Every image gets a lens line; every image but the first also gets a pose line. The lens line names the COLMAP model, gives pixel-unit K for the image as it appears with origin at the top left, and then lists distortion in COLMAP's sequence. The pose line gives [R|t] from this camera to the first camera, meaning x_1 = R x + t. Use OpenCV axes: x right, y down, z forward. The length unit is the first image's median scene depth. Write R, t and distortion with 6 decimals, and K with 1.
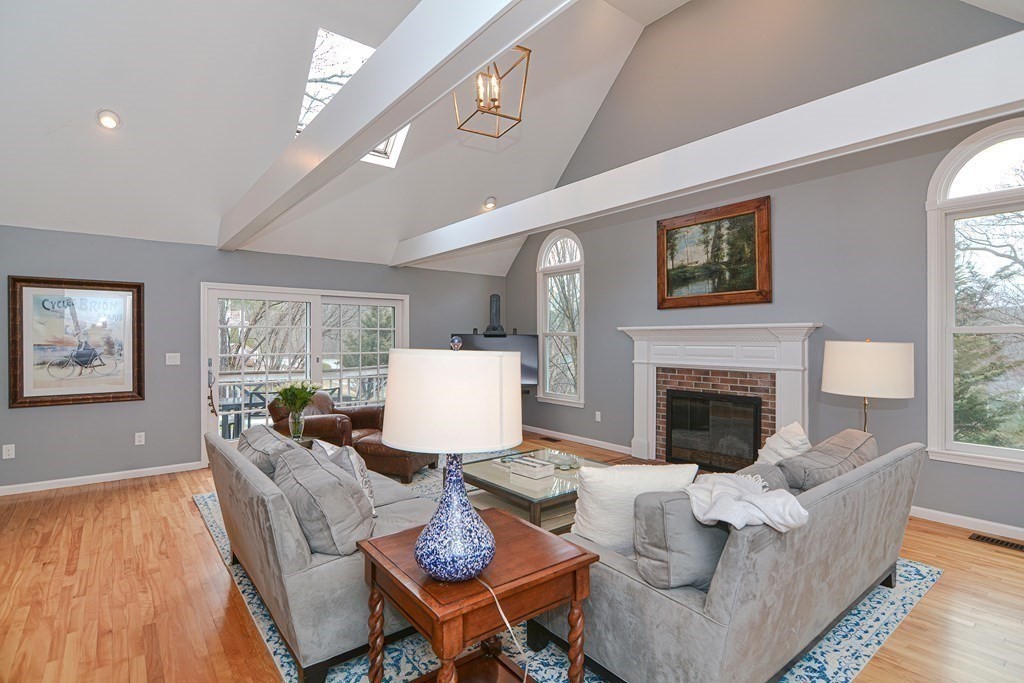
lens RADIAL K [[486.1, 0, 513.1], [0, 486.1, 343.6], [0, 0, 1]] dist [-0.004201, -0.001350]
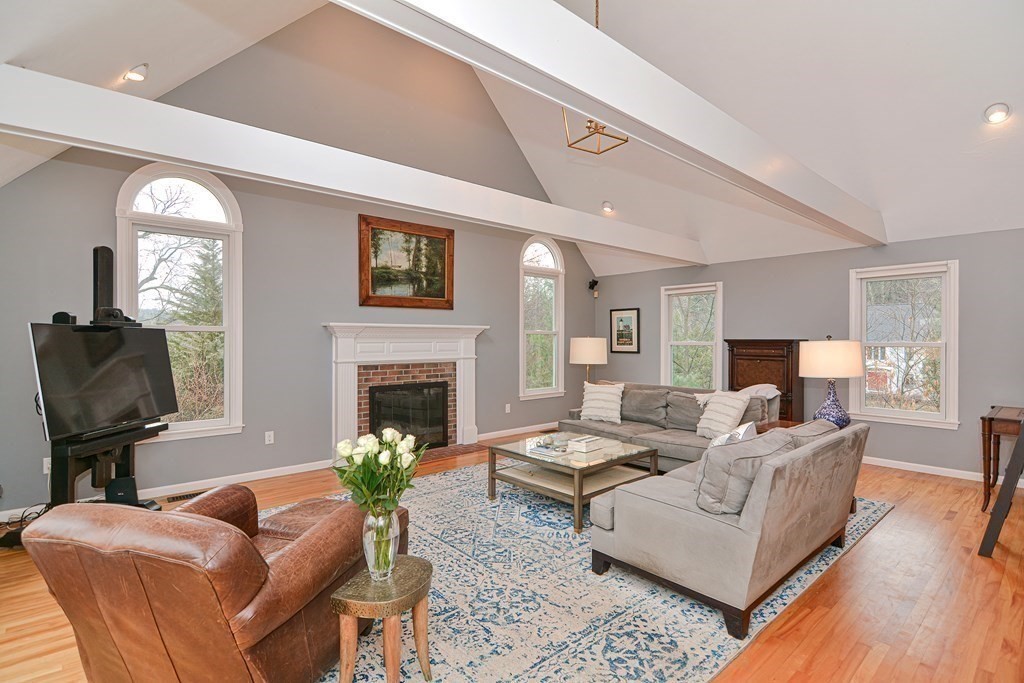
lens RADIAL K [[486.1, 0, 513.1], [0, 486.1, 343.6], [0, 0, 1]] dist [-0.004201, -0.001350]
pose [[-0.034055, -0.005053, 0.999407, -0.750621], [0.014941, 0.999873, 0.005564, 0.004672], [-0.999308, 0.015122, -0.033975, 0.804810]]
